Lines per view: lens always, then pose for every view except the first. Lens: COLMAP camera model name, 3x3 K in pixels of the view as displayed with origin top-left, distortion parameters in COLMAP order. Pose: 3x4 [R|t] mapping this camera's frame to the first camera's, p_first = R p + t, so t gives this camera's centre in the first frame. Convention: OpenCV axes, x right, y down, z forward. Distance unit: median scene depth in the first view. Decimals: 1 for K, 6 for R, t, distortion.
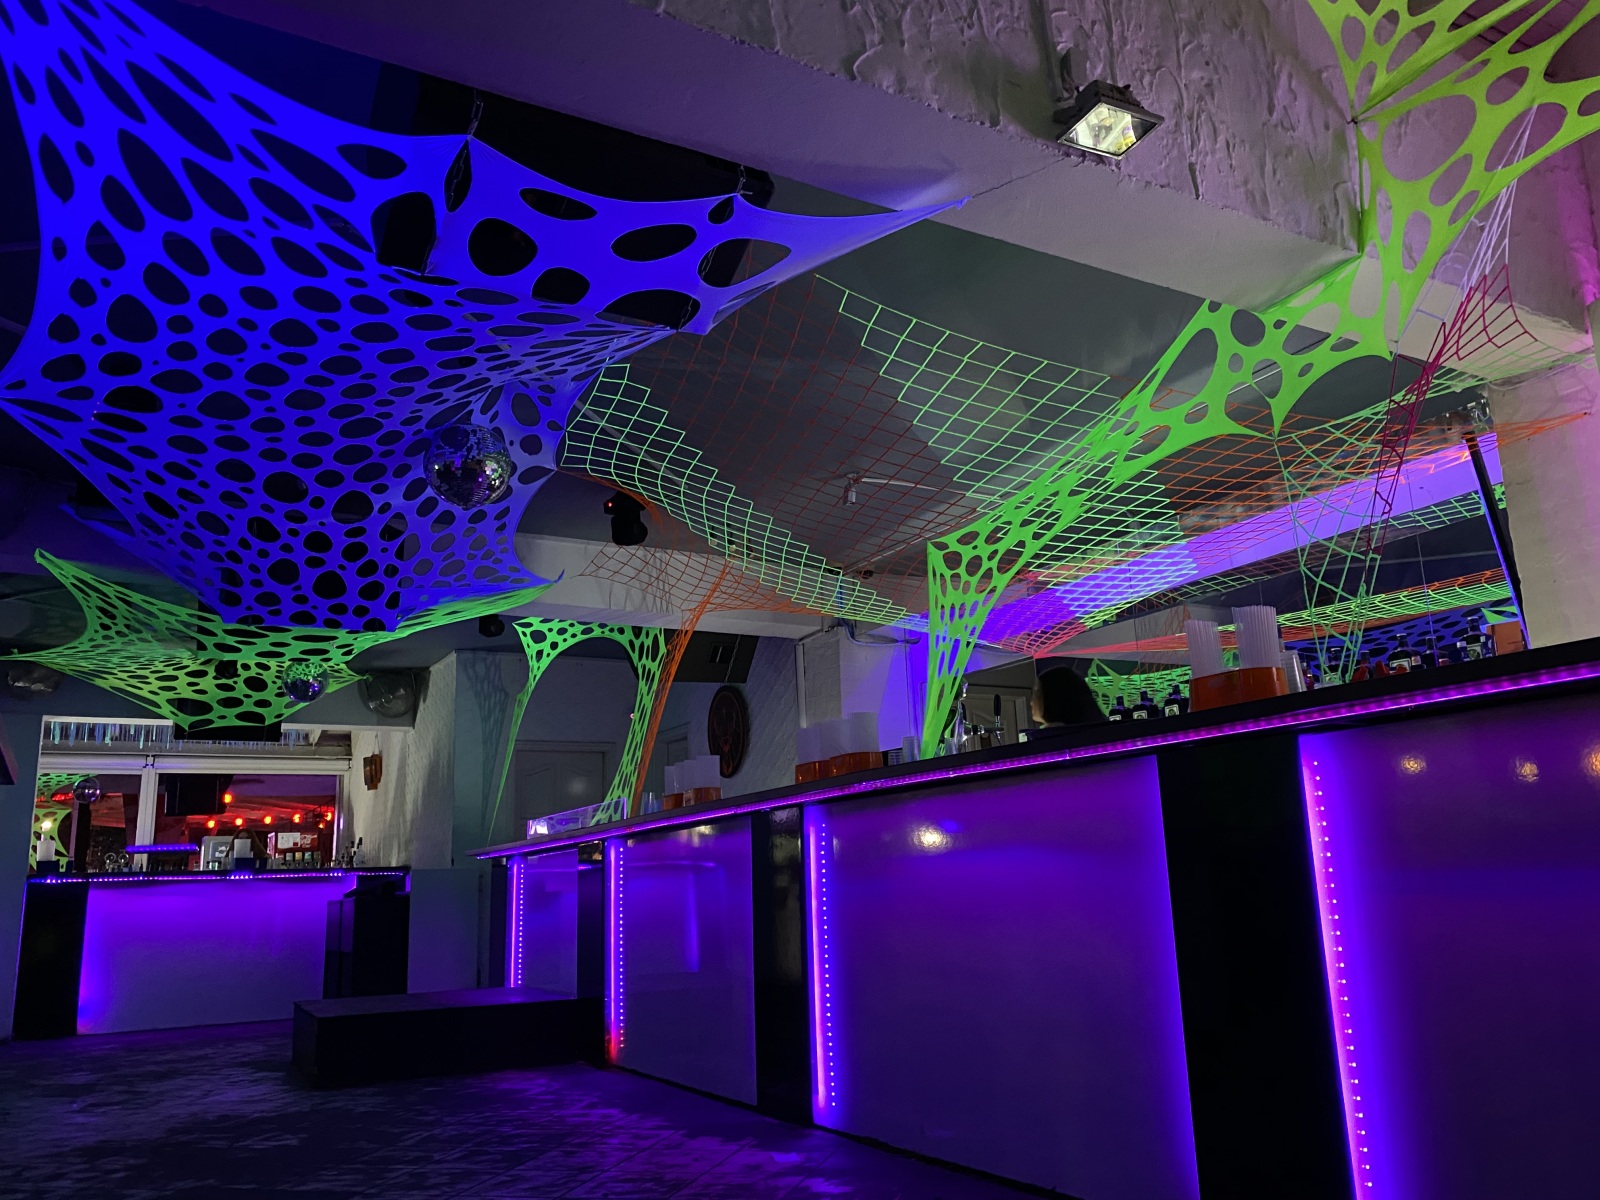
lens RADIAL K [[1236.8, 0, 800.0], [0, 1236.8, 600.0], [0, 0, 1]] dist [0.027940, 0.001346]
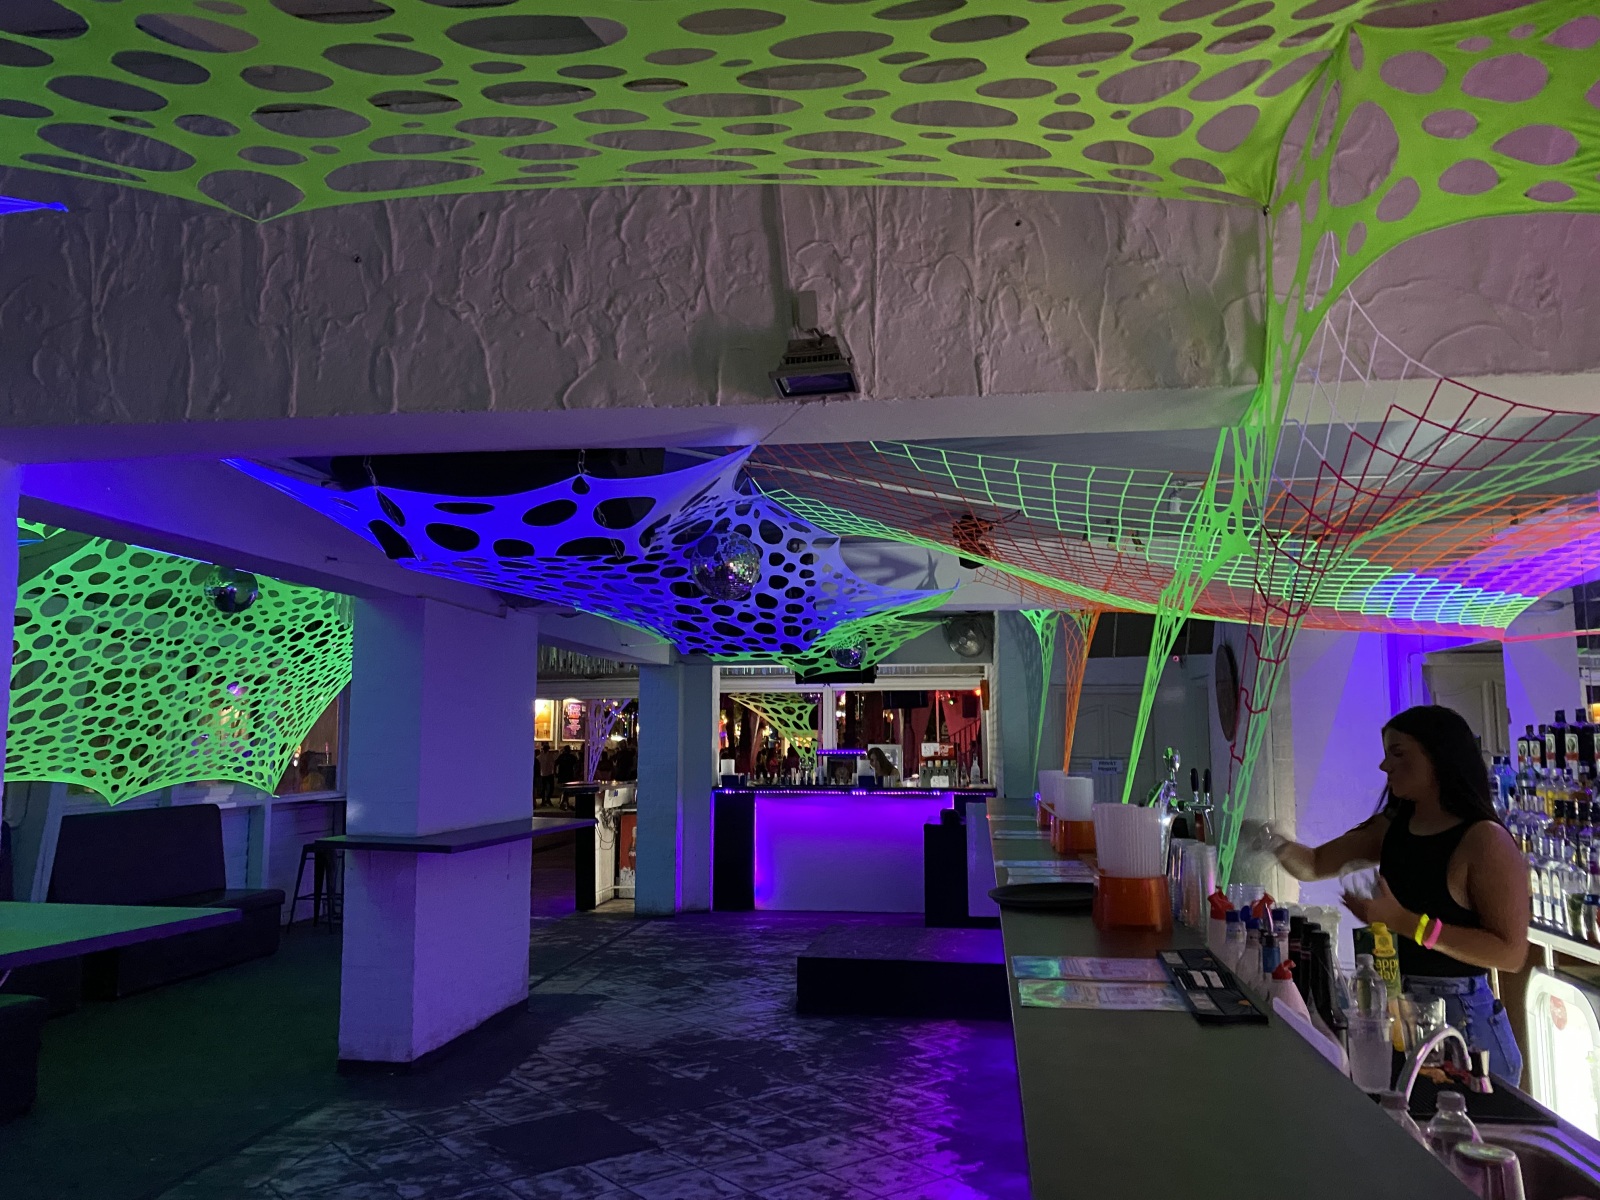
lens RADIAL K [[1238.6, 0, 827.3], [0, 1238.6, 604.4], [0, 0, 1]] dist [0.088103, -0.149437]
pose [[0.806574, -0.033092, -0.590207, 0.517302], [0.115824, 0.987926, 0.102894, -0.184218], [0.579675, -0.151352, 0.800668, 0.101059]]
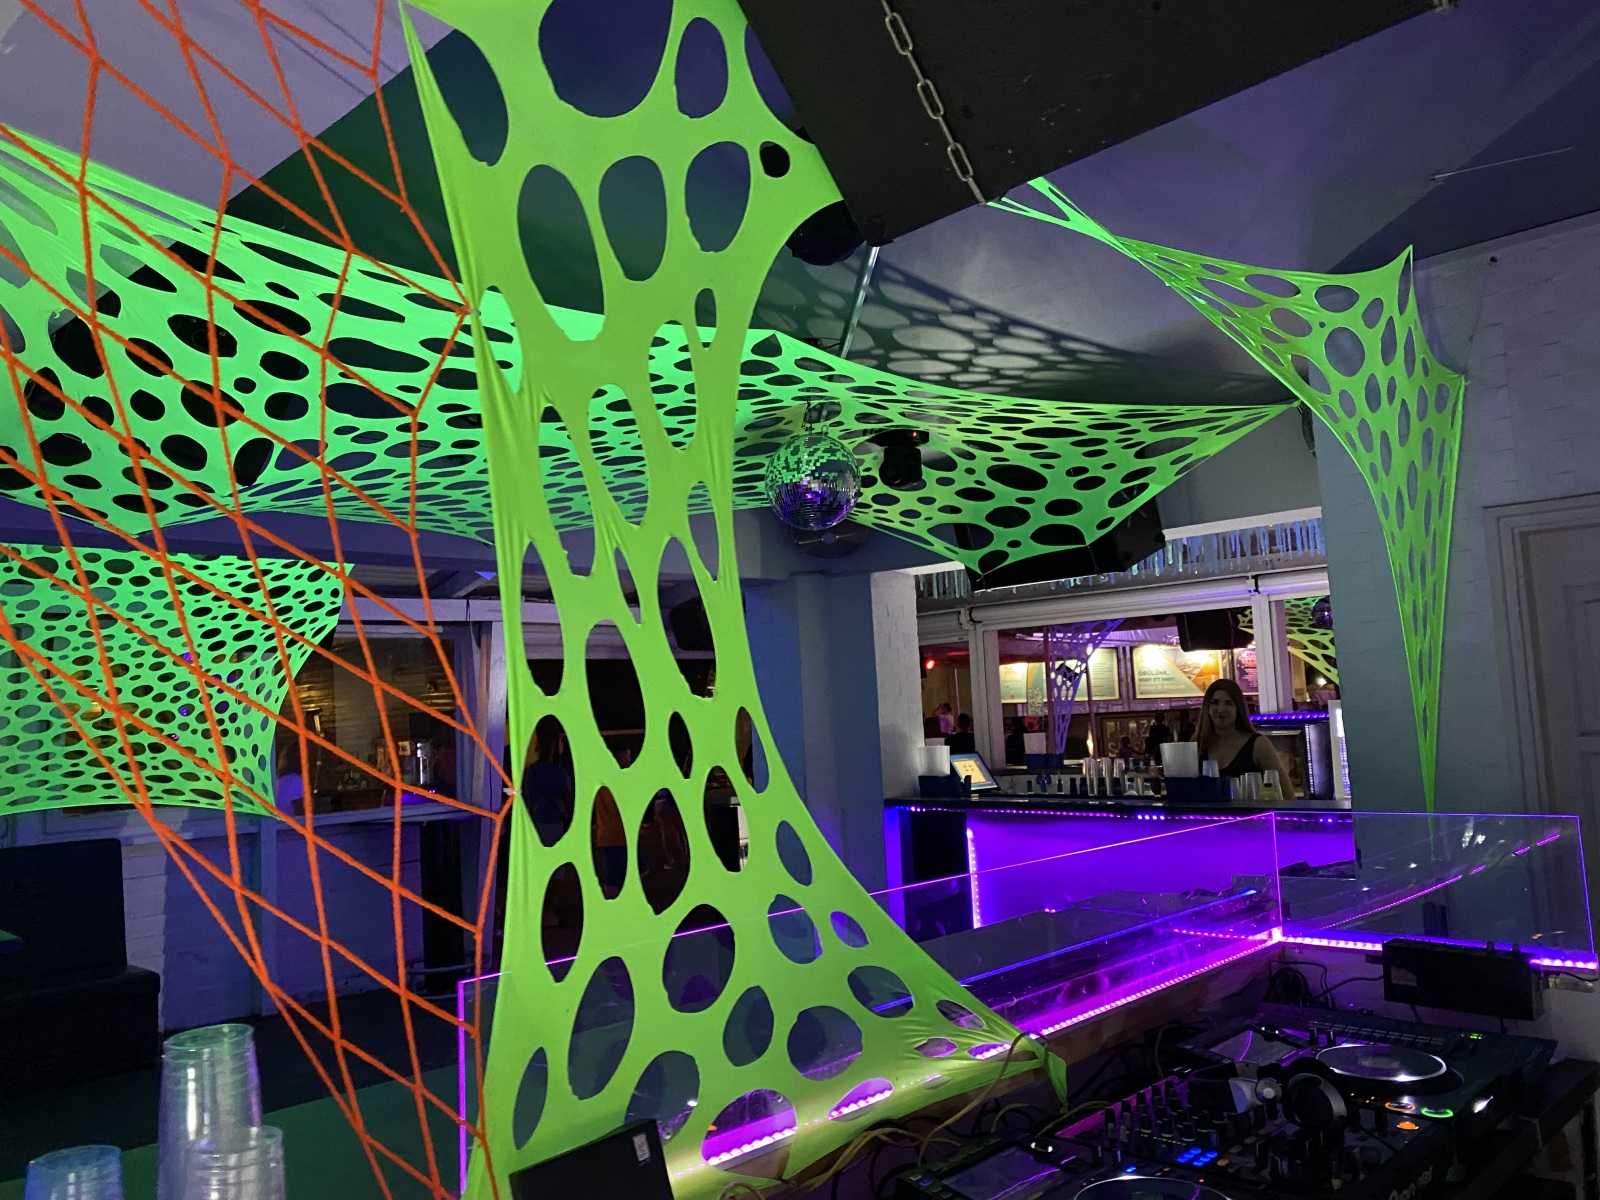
lens RADIAL K [[1238.6, 0, 827.3], [0, 1238.6, 604.4], [0, 0, 1]] dist [0.088103, -0.149437]
pose [[0.308502, -0.065943, -0.948935, 0.062876], [0.262124, 0.964863, 0.018167, 0.185285], [0.914395, -0.254343, 0.314947, 1.561641]]
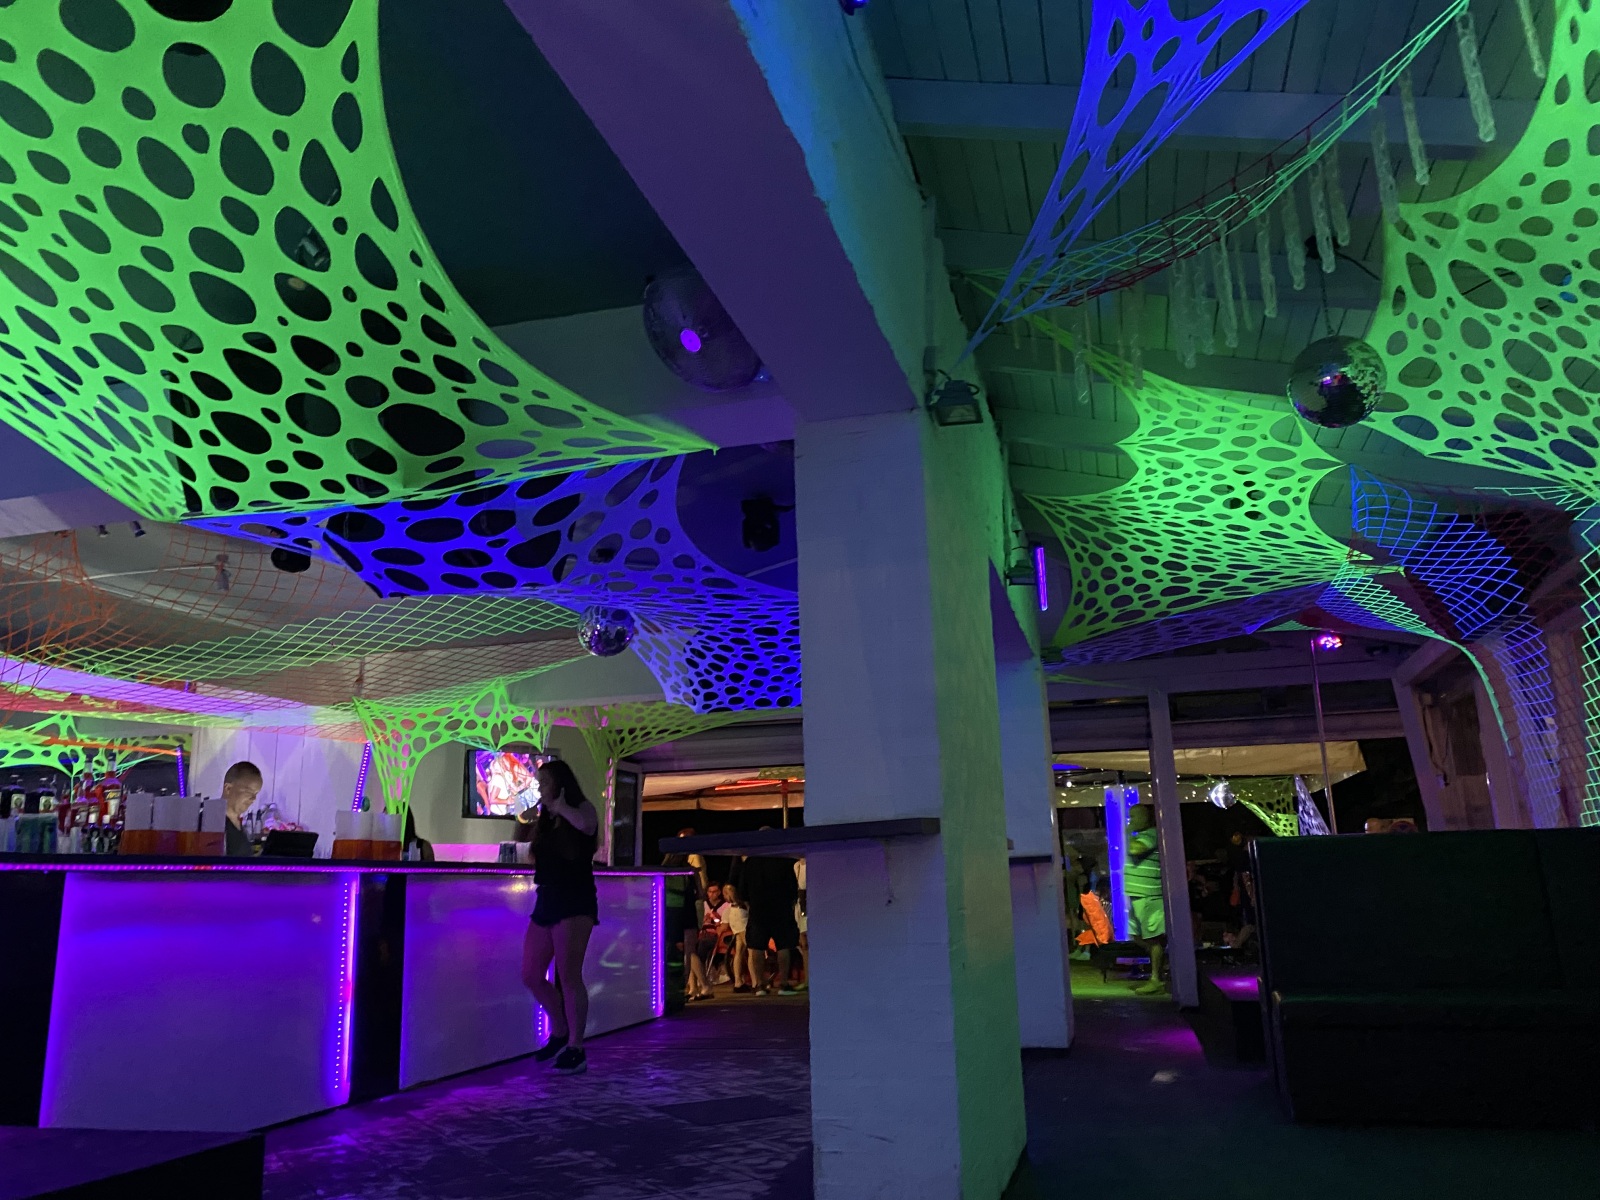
lens RADIAL K [[1211.0, 0, 800.0], [0, 1211.0, 600.0], [0, 0, 1]] dist [0.013973, -0.036848]
pose [[-0.713009, 0.216180, 0.666997, -1.422462], [-0.112002, 0.903951, -0.412707, 0.434478], [-0.692152, -0.368969, -0.620313, 1.768344]]
